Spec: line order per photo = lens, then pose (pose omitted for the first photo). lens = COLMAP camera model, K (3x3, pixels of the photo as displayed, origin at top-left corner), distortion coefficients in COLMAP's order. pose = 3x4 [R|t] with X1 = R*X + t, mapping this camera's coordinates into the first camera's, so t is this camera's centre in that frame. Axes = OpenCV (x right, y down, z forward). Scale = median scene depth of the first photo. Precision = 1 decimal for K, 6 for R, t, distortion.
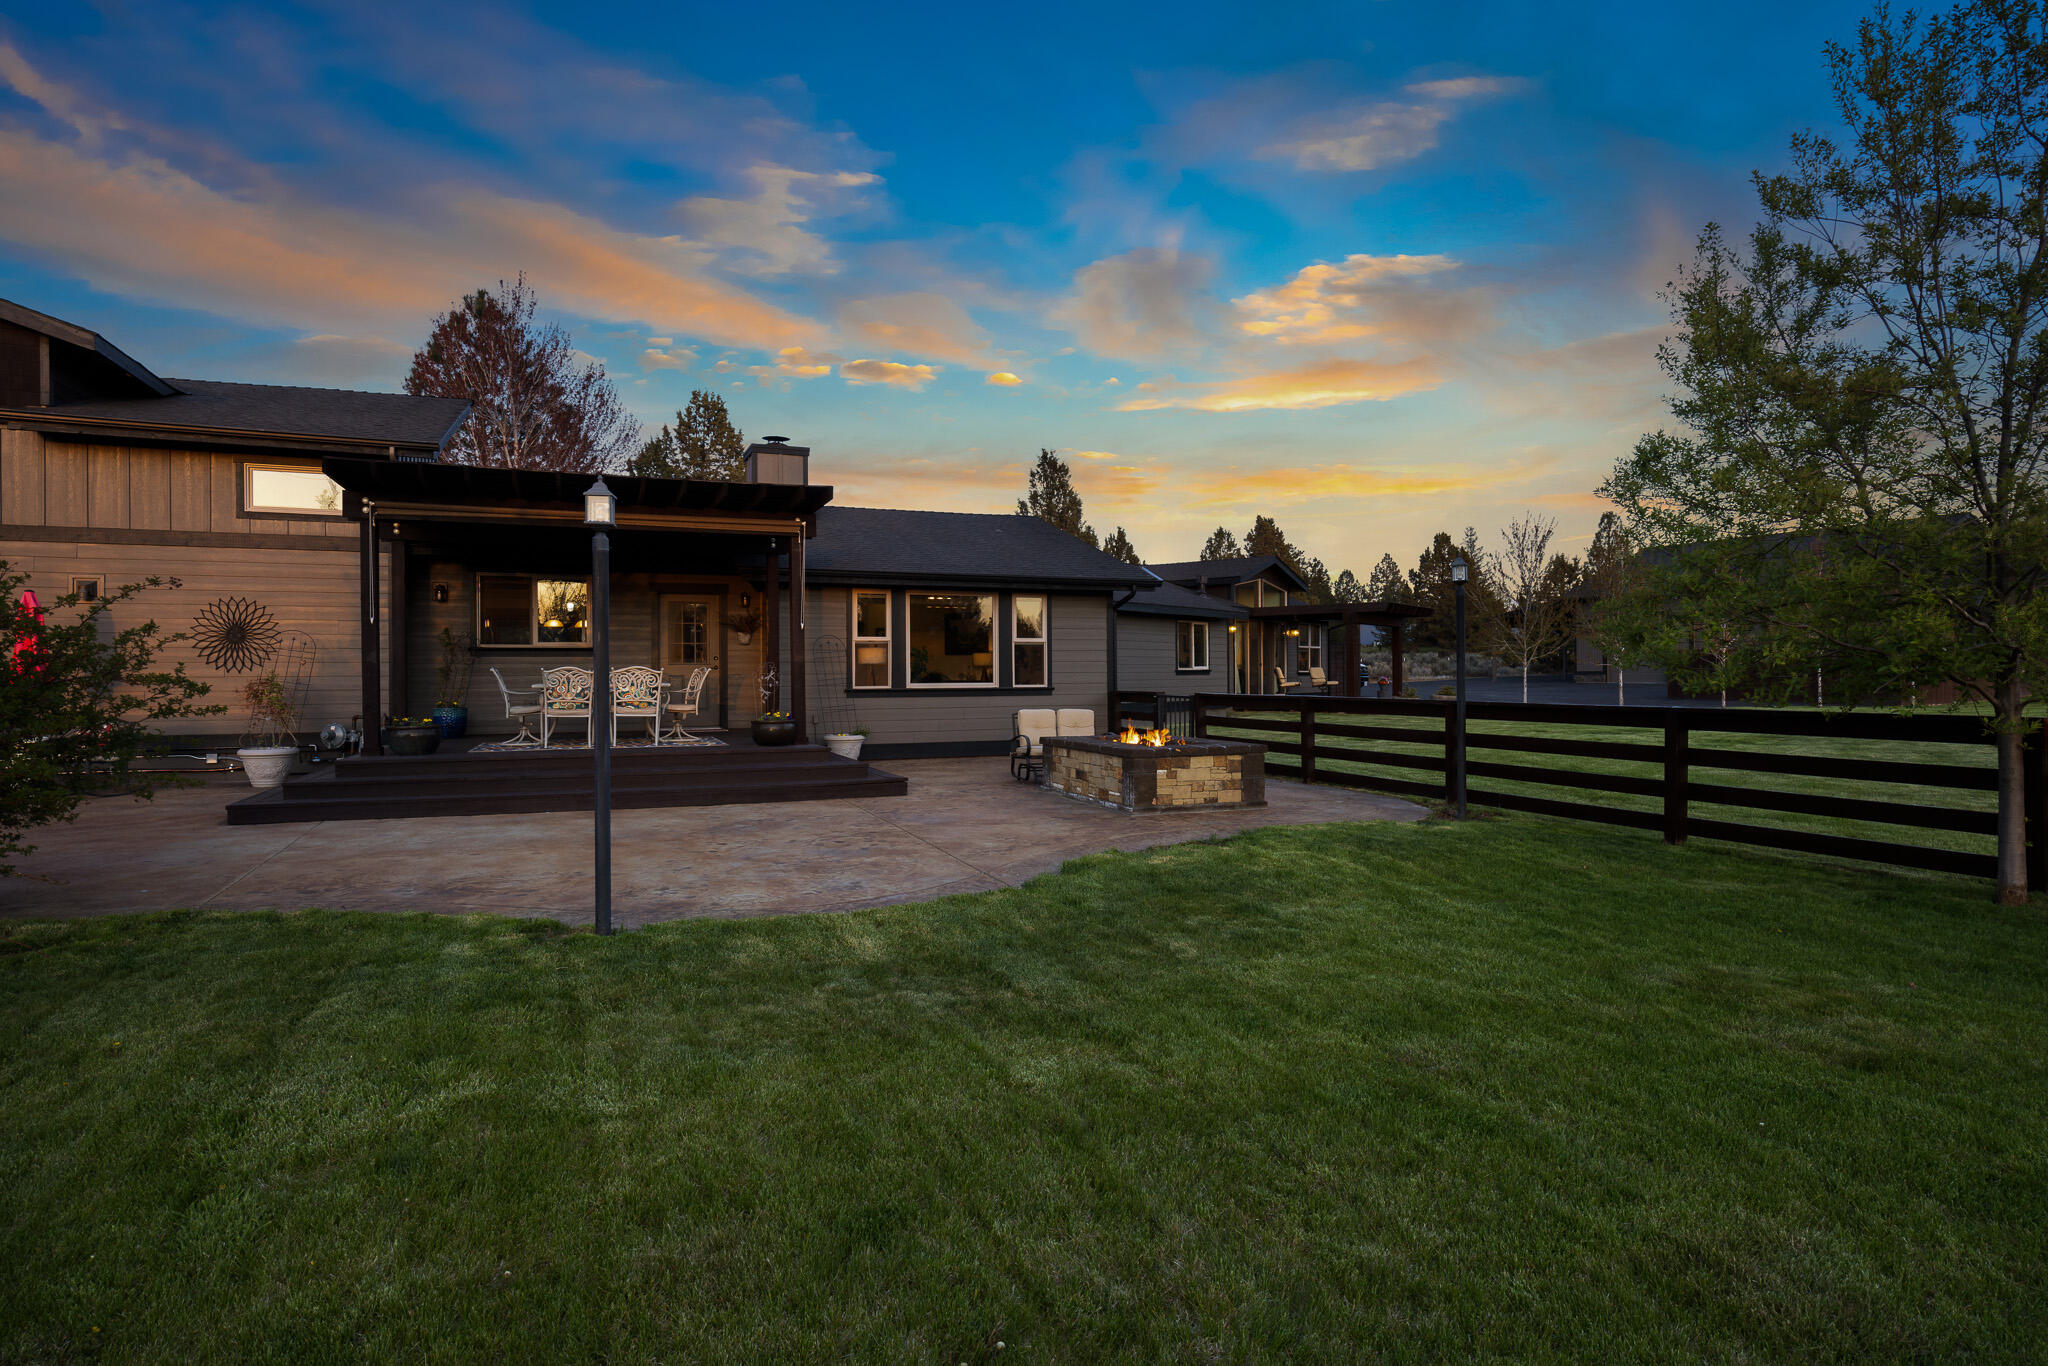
lens RADIAL K [[1115.9, 0, 1024.0], [0, 1115.9, 683.0], [0, 0, 1]] dist [-0.001309, -0.001147]
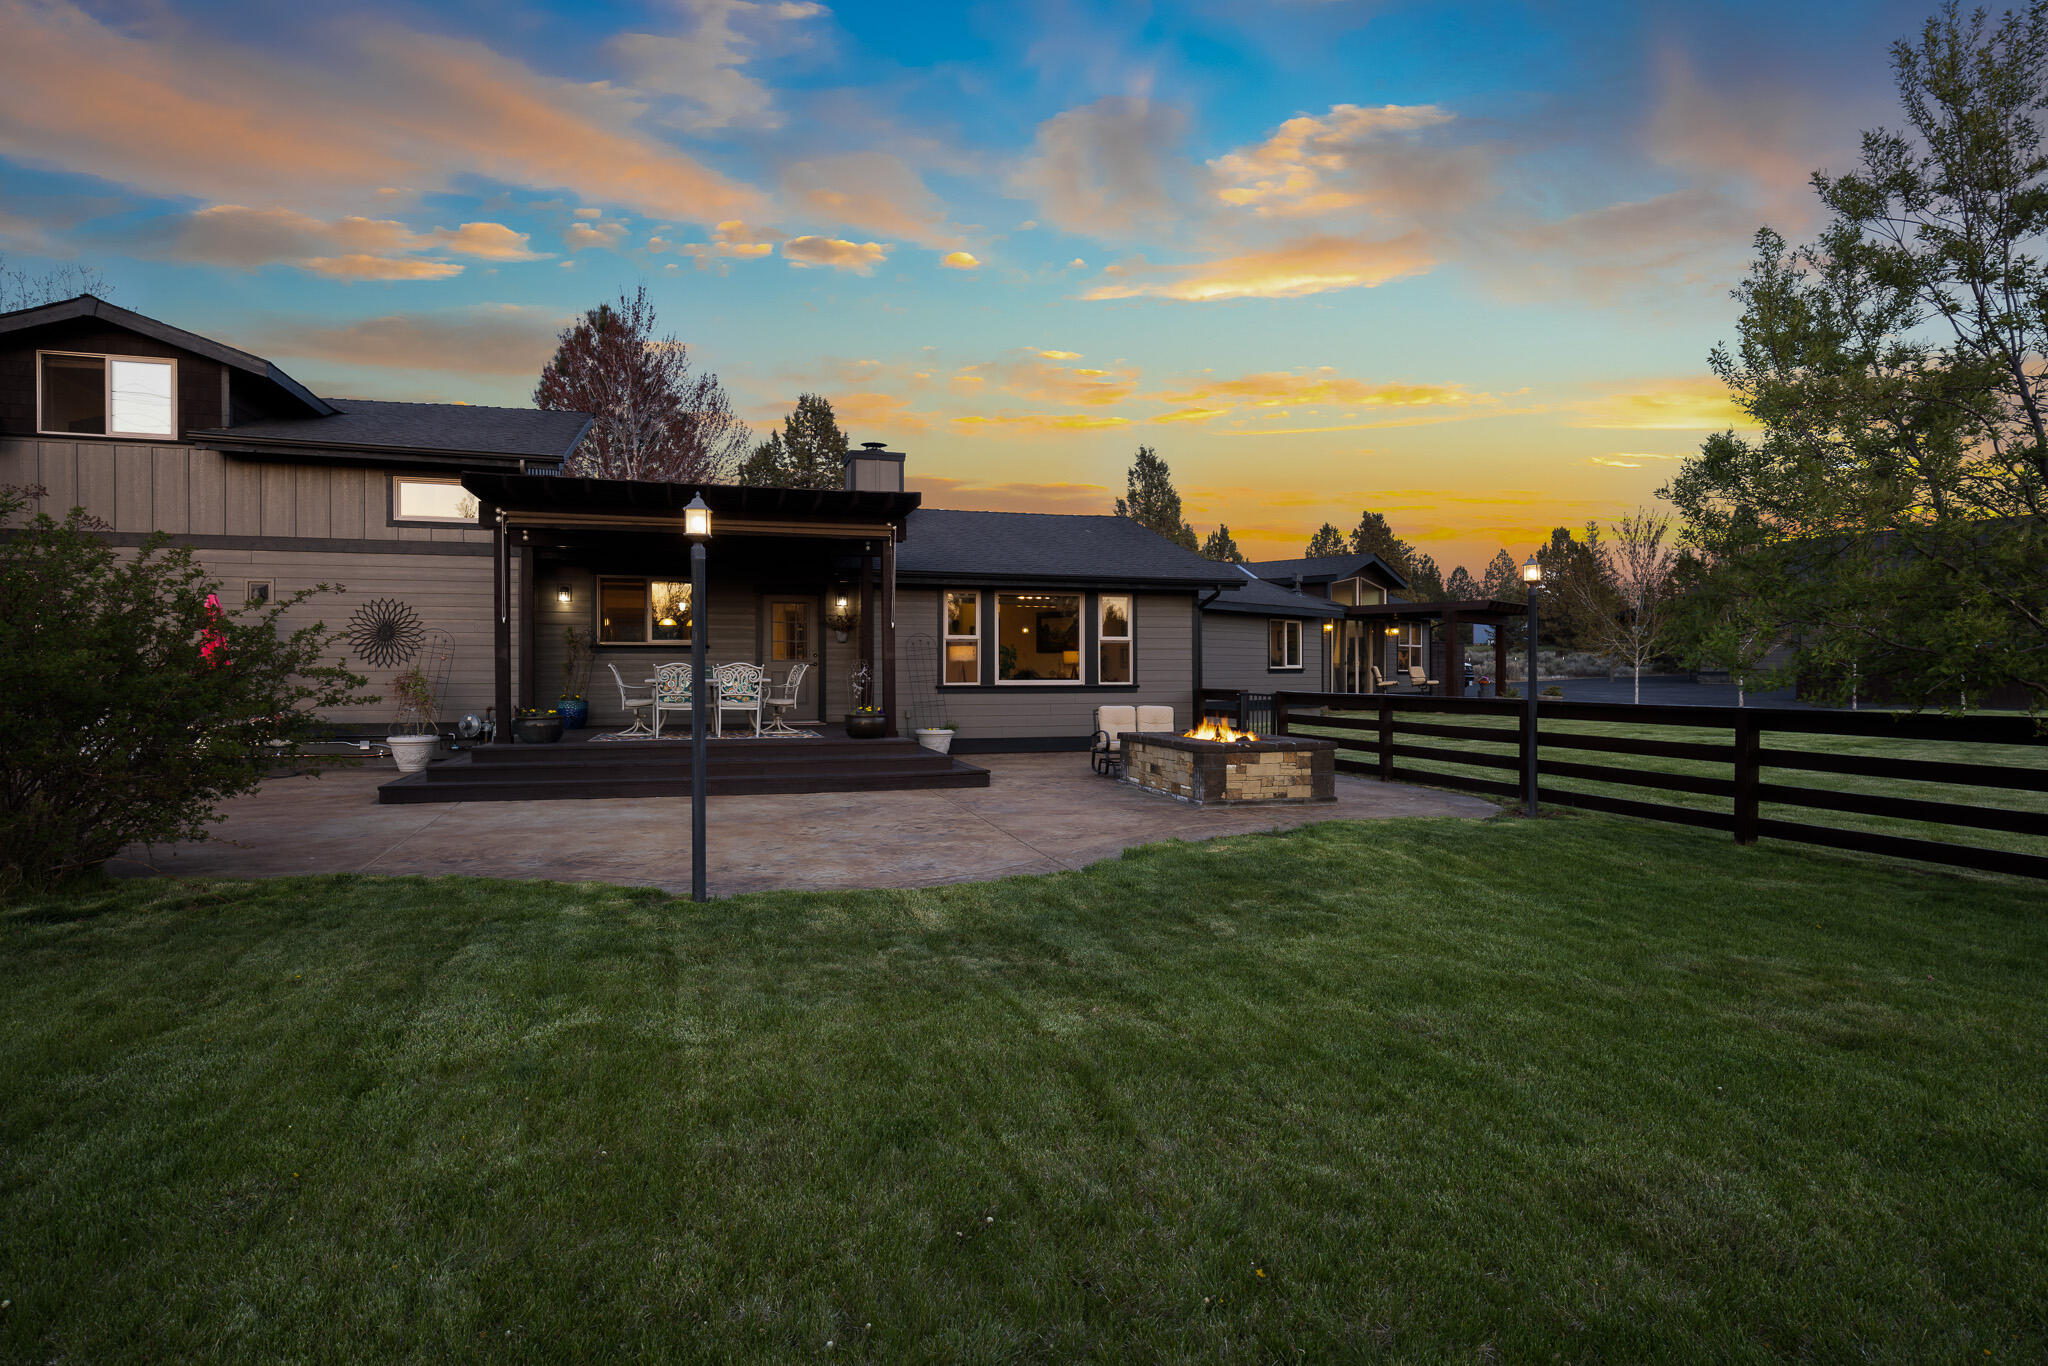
lens RADIAL K [[1115.9, 0, 1024.0], [0, 1115.9, 683.0], [0, 0, 1]] dist [-0.001309, -0.001147]
pose [[0.995669, 0.005360, -0.092817, 0.033185], [-0.005179, 0.999984, 0.002198, 0.000961], [0.092827, -0.001707, 0.995681, -0.055377]]
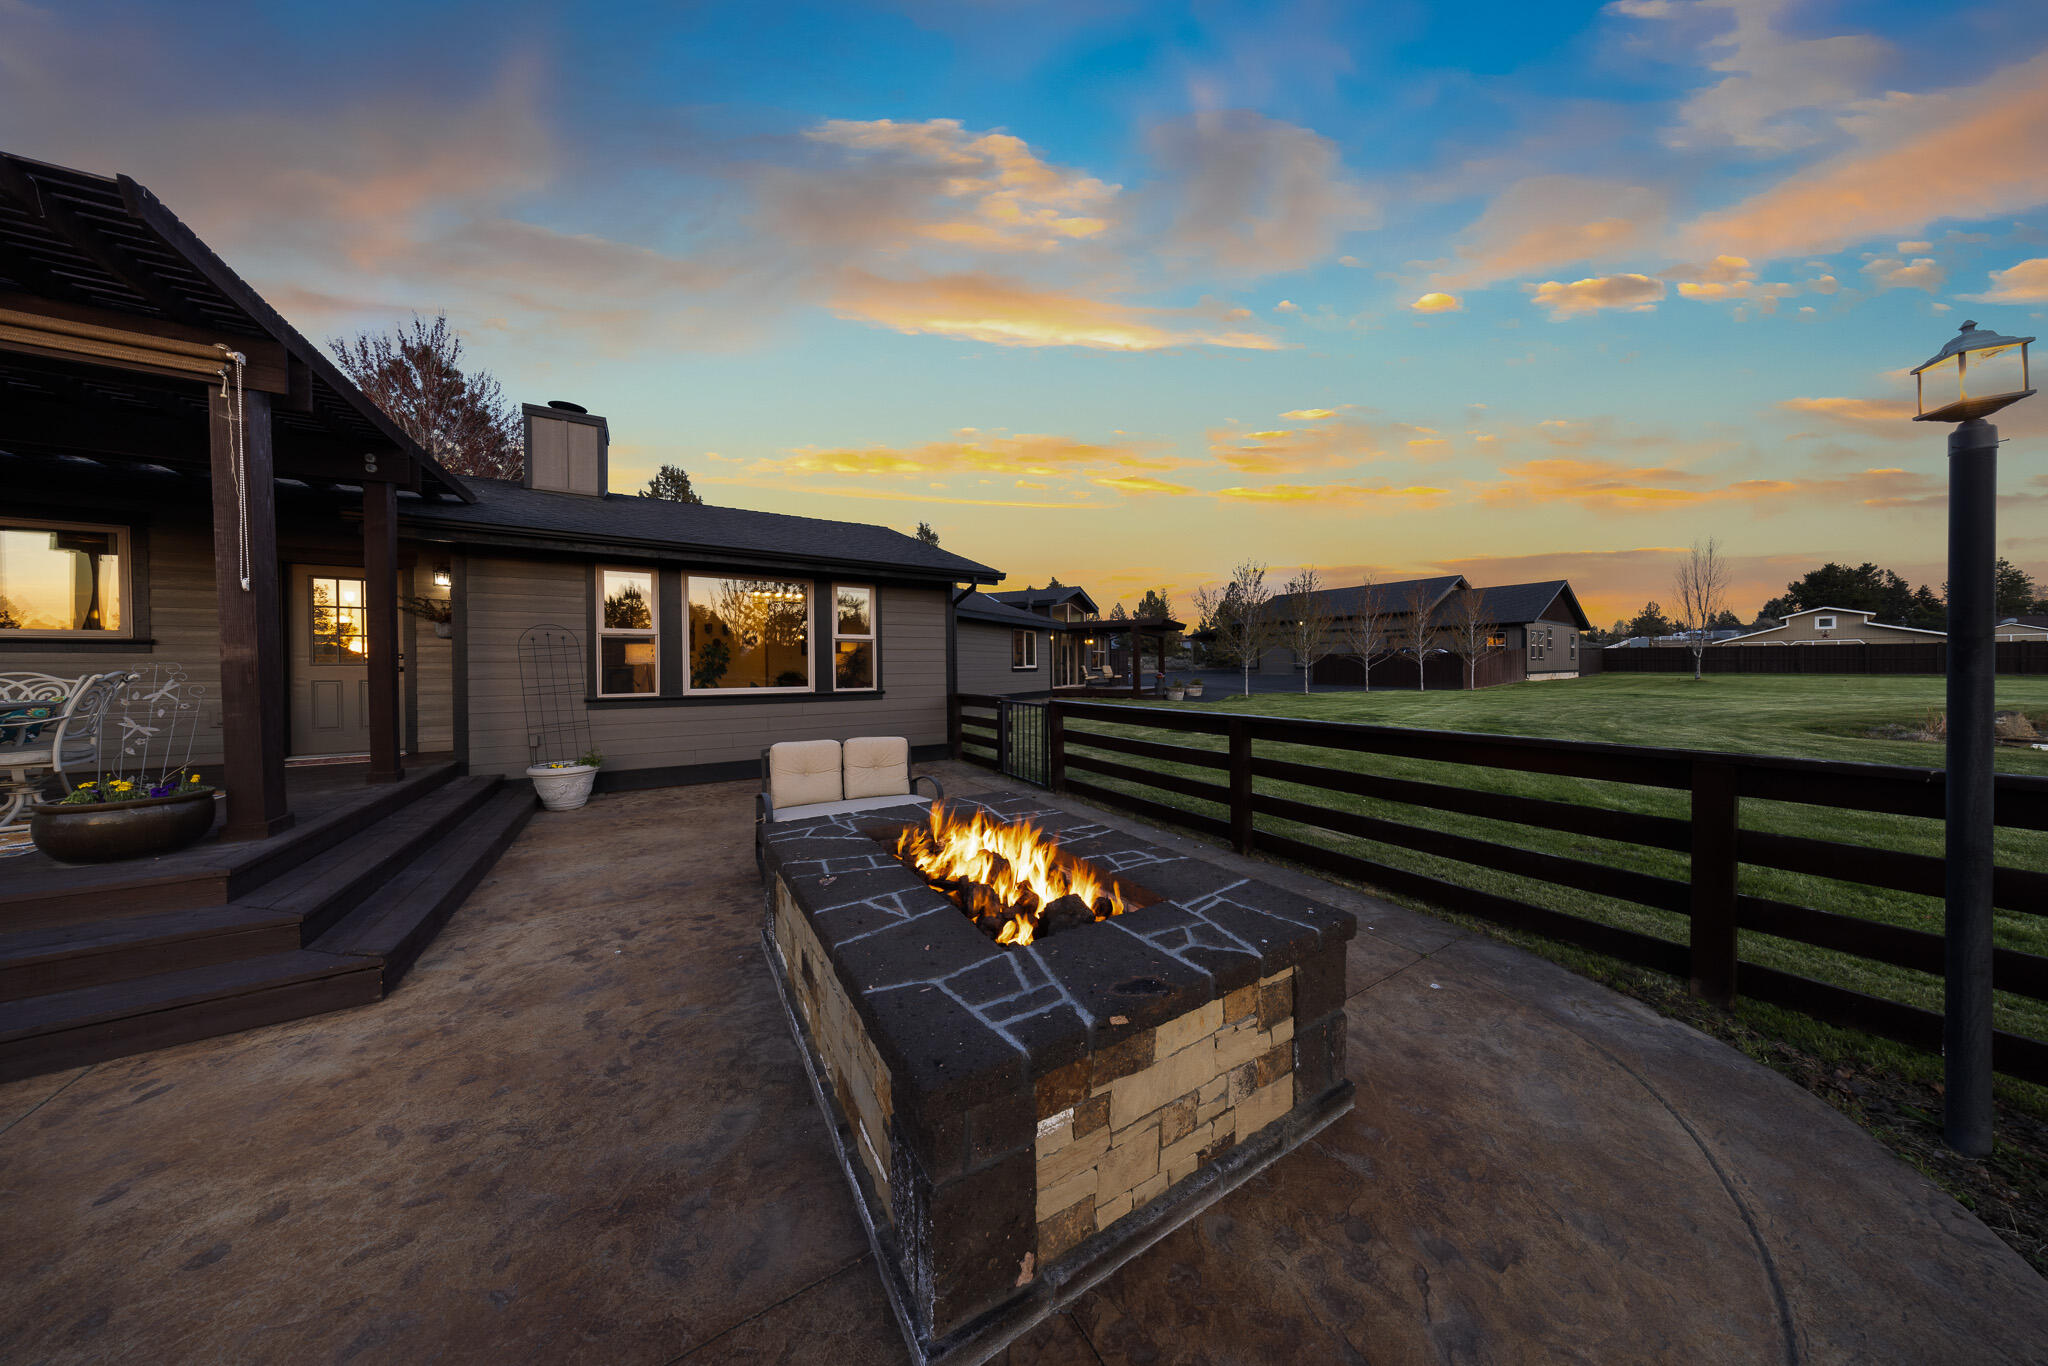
lens RADIAL K [[590.3, 0, 1024.0], [0, 590.3, 683.0], [0, 0, 1]] dist [-0.000411, -0.000006]
pose [[0.985712, -0.004949, 0.168370, 0.114217], [0.001981, 0.999840, 0.017791, -0.020641], [-0.168431, -0.017203, 0.985563, 1.045160]]
